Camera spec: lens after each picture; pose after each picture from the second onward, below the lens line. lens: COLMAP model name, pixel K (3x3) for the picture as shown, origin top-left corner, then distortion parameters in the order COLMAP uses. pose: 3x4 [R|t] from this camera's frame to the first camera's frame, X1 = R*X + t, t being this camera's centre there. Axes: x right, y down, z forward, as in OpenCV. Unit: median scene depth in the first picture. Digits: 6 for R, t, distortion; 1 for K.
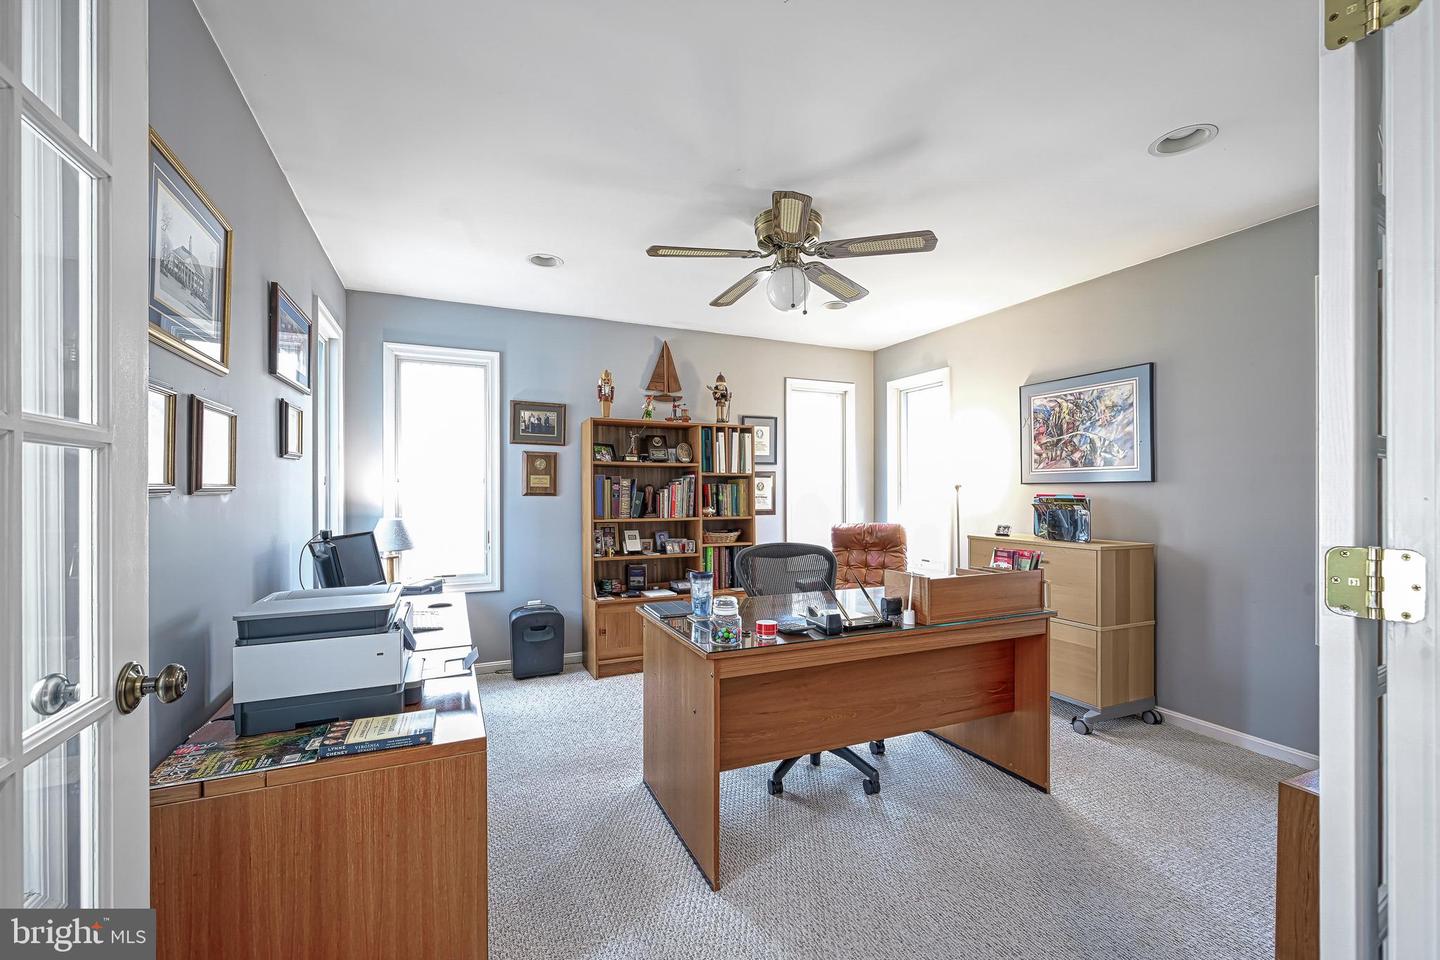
lens RADIAL K [[600.7, 0, 715.8], [0, 600.7, 495.9], [0, 0, 1]] dist [-0.001281, -0.000259]
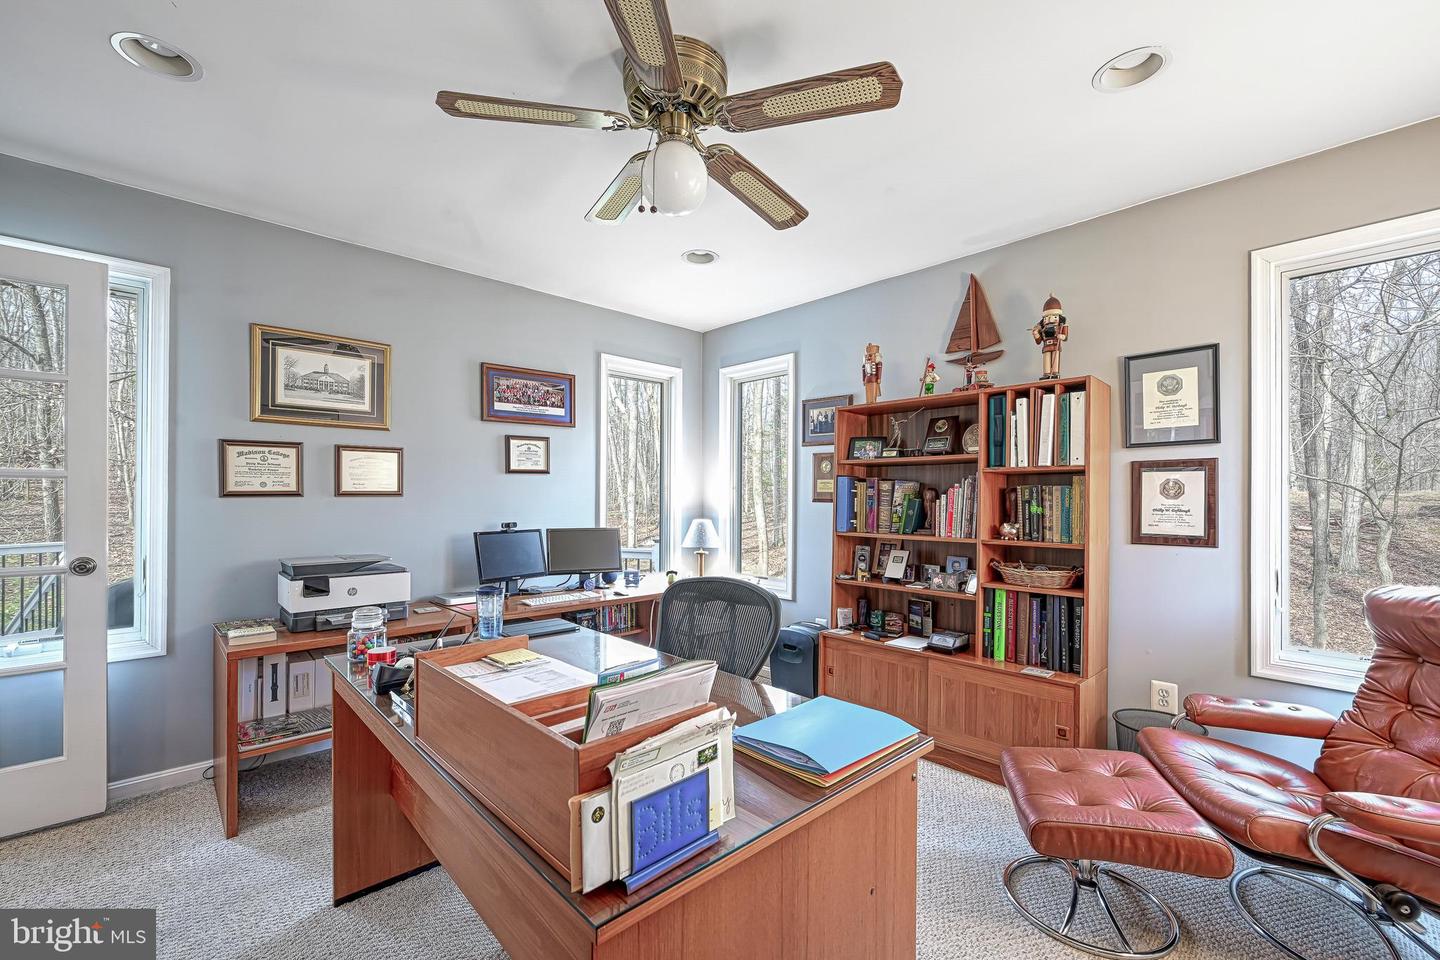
lens RADIAL K [[600.7, 0, 715.8], [0, 600.7, 495.9], [0, 0, 1]] dist [-0.001281, -0.000259]
pose [[0.330417, 0.000379, -0.943835, 0.471841], [-0.011531, 0.999927, -0.003635, -0.004303], [0.943765, 0.012084, 0.330397, 0.529315]]
